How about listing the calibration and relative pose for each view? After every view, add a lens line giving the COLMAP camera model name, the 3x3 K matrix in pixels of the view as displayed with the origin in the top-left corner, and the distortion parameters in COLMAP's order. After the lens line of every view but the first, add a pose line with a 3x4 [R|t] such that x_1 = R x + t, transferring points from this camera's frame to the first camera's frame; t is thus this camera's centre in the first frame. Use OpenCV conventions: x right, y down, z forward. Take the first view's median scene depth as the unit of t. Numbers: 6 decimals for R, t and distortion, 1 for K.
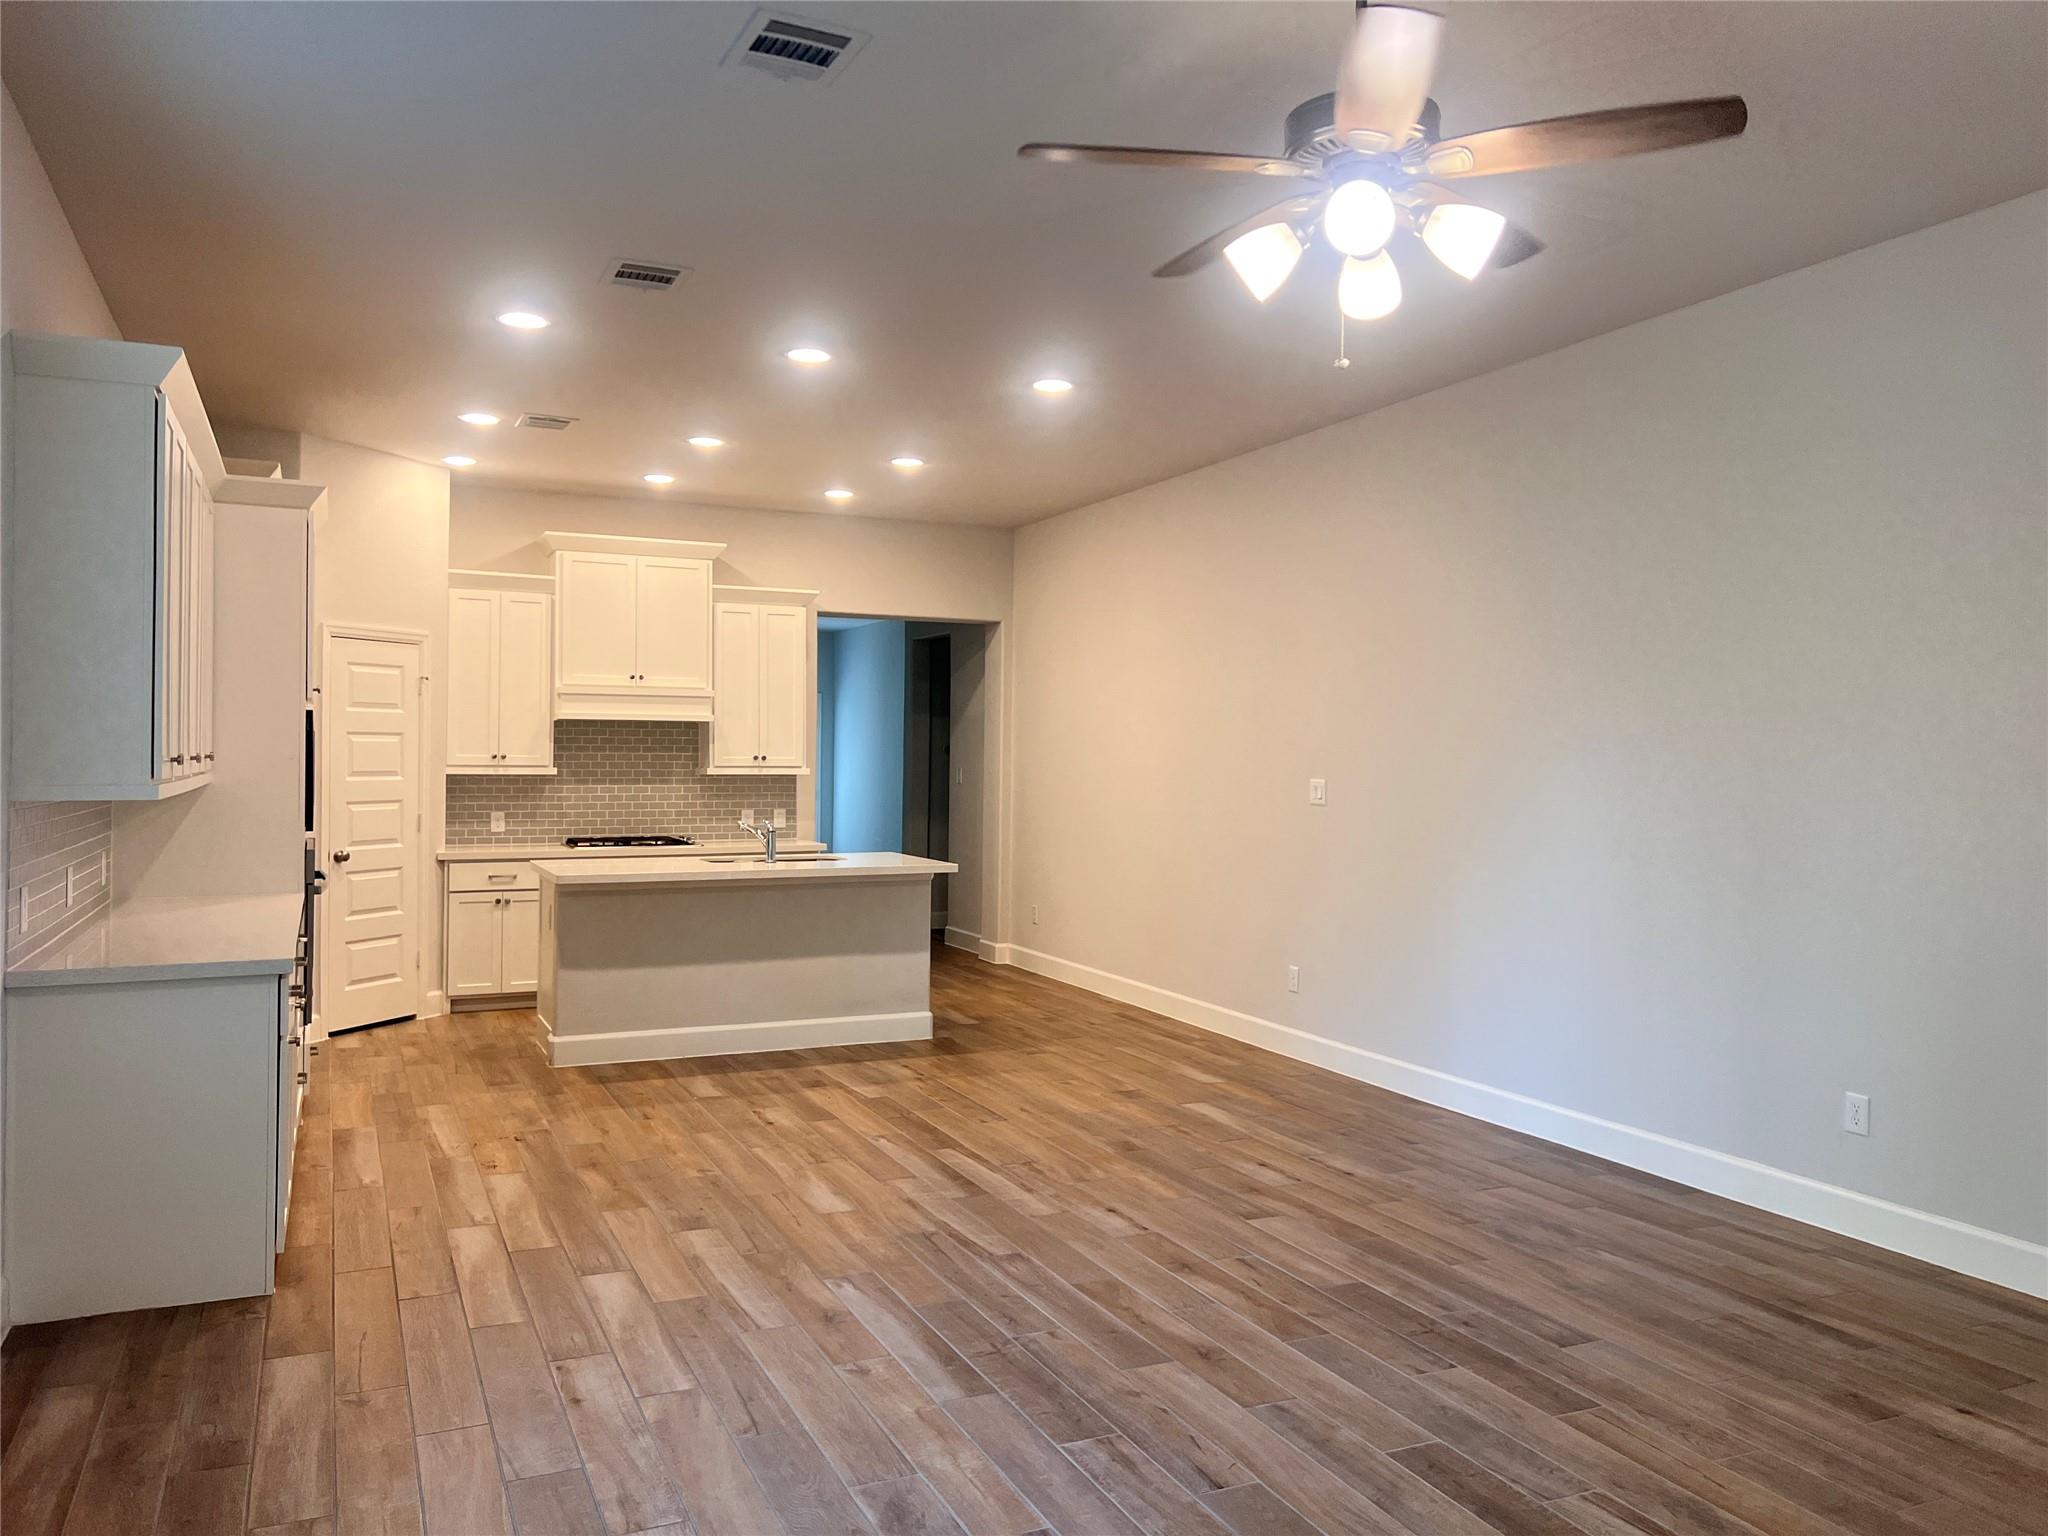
lens RADIAL K [[1547.8, 0, 1015.6], [0, 1547.8, 750.7], [0, 0, 1]] dist [0.083919, -0.121165]
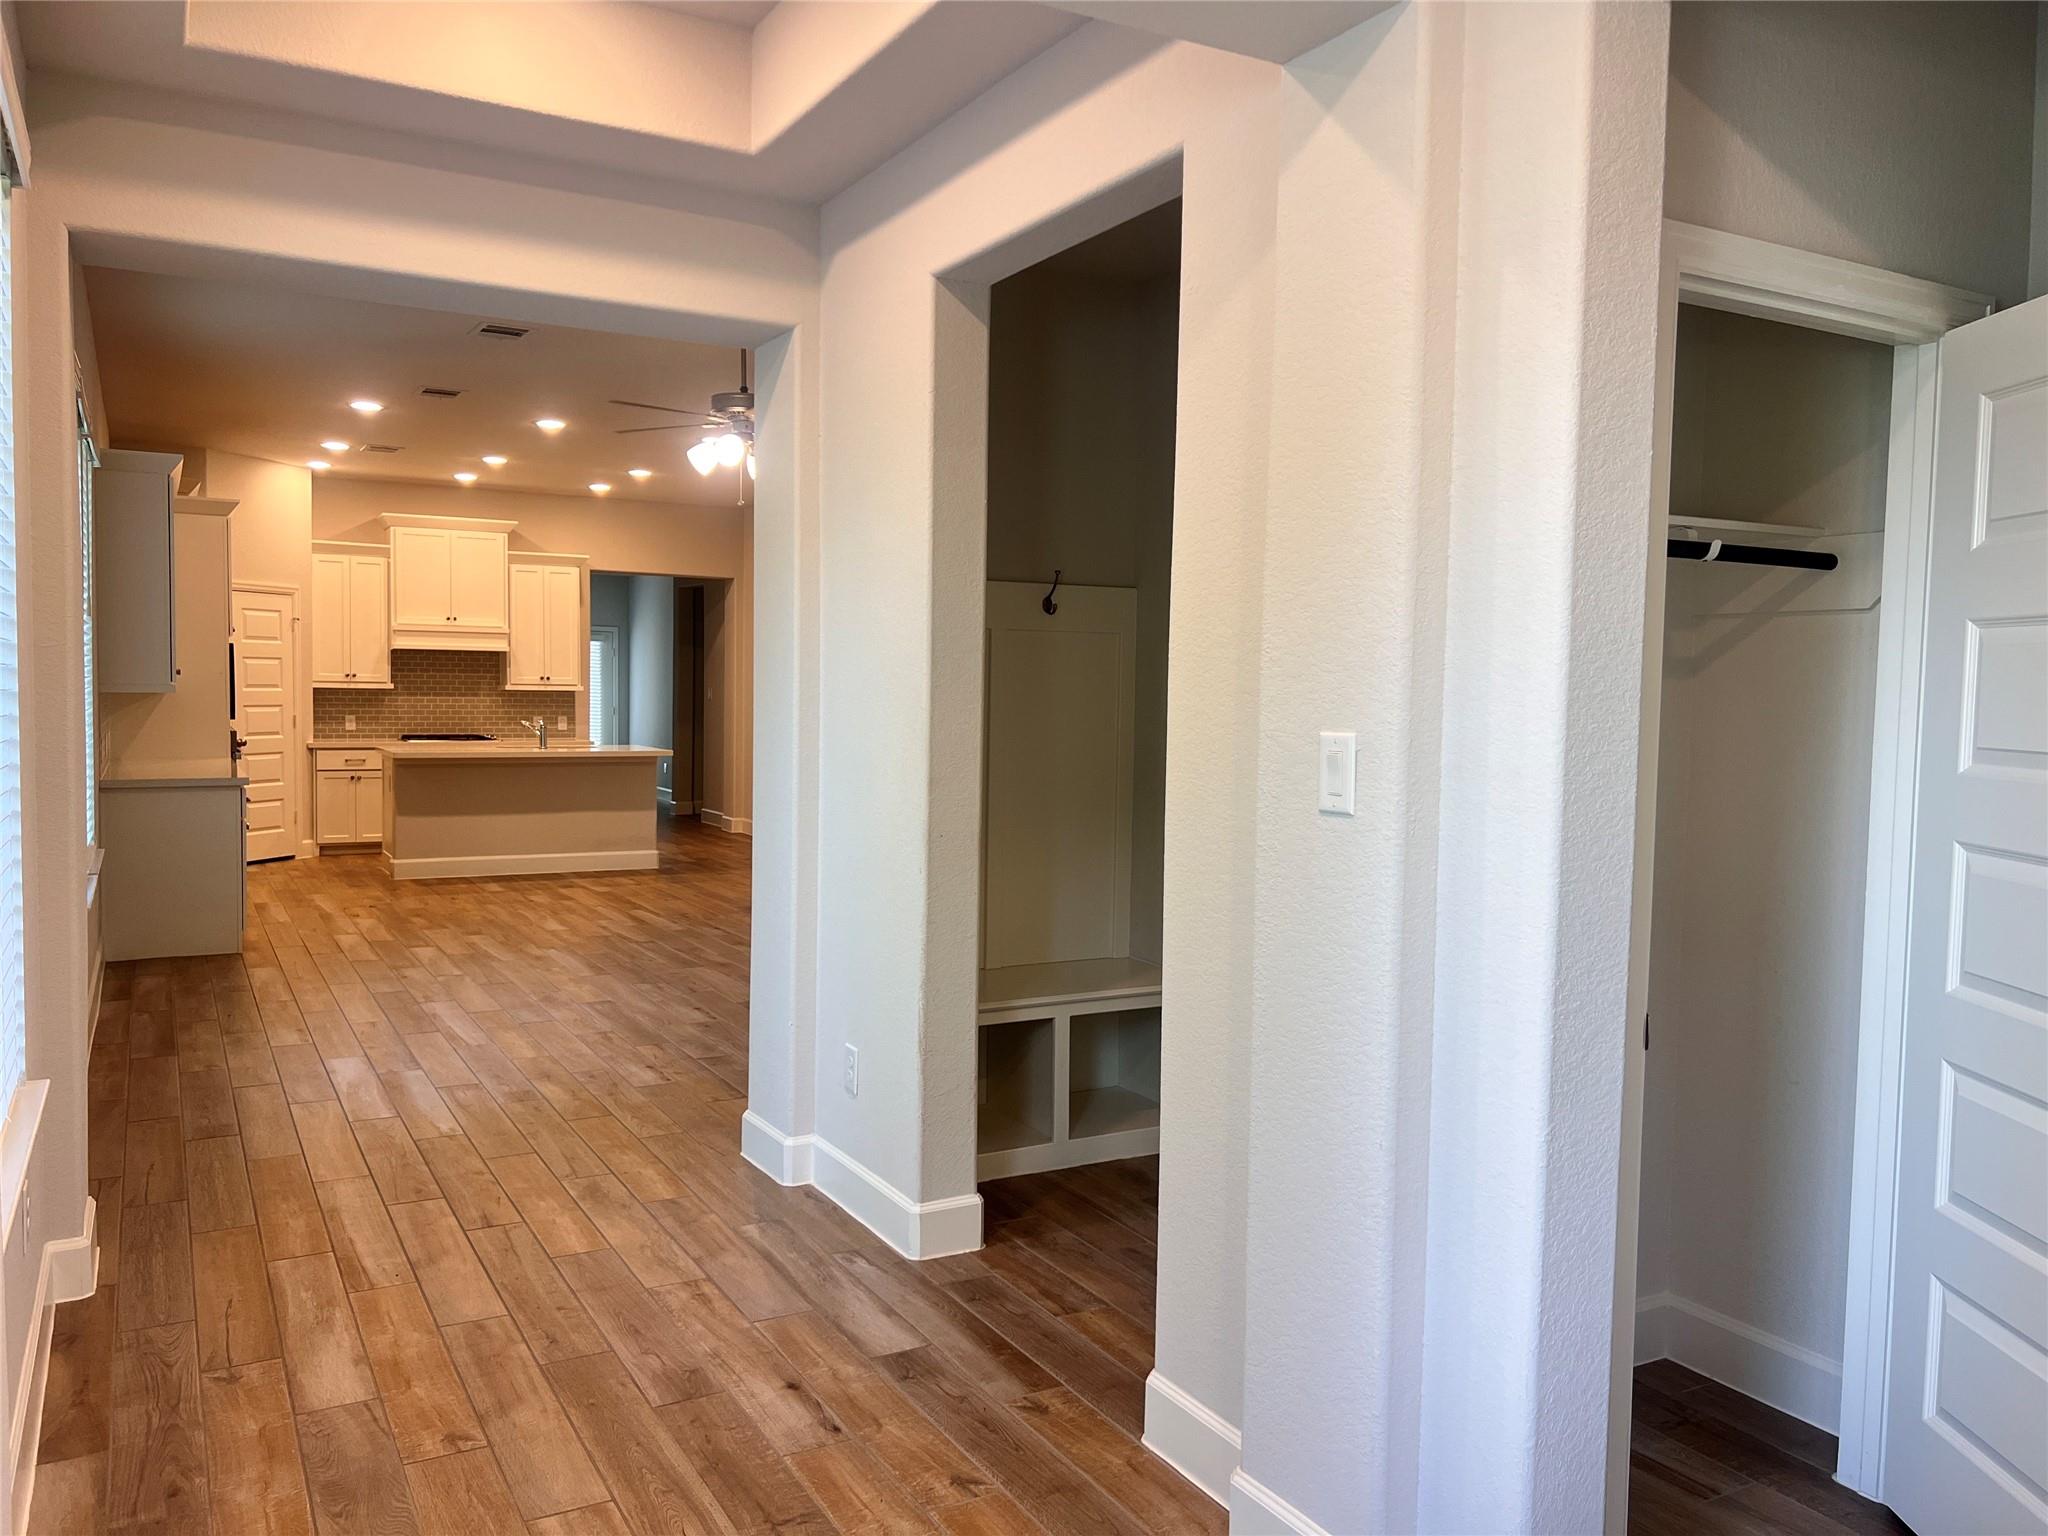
lens RADIAL K [[1533.8, 0, 996.4], [0, 1533.8, 768.6], [0, 0, 1]] dist [0.049108, -0.057013]
pose [[0.996569, 0.001721, 0.082753, 0.134560], [-0.006445, 0.998362, 0.056853, 0.004950], [-0.082519, -0.057191, 0.994947, -0.441108]]
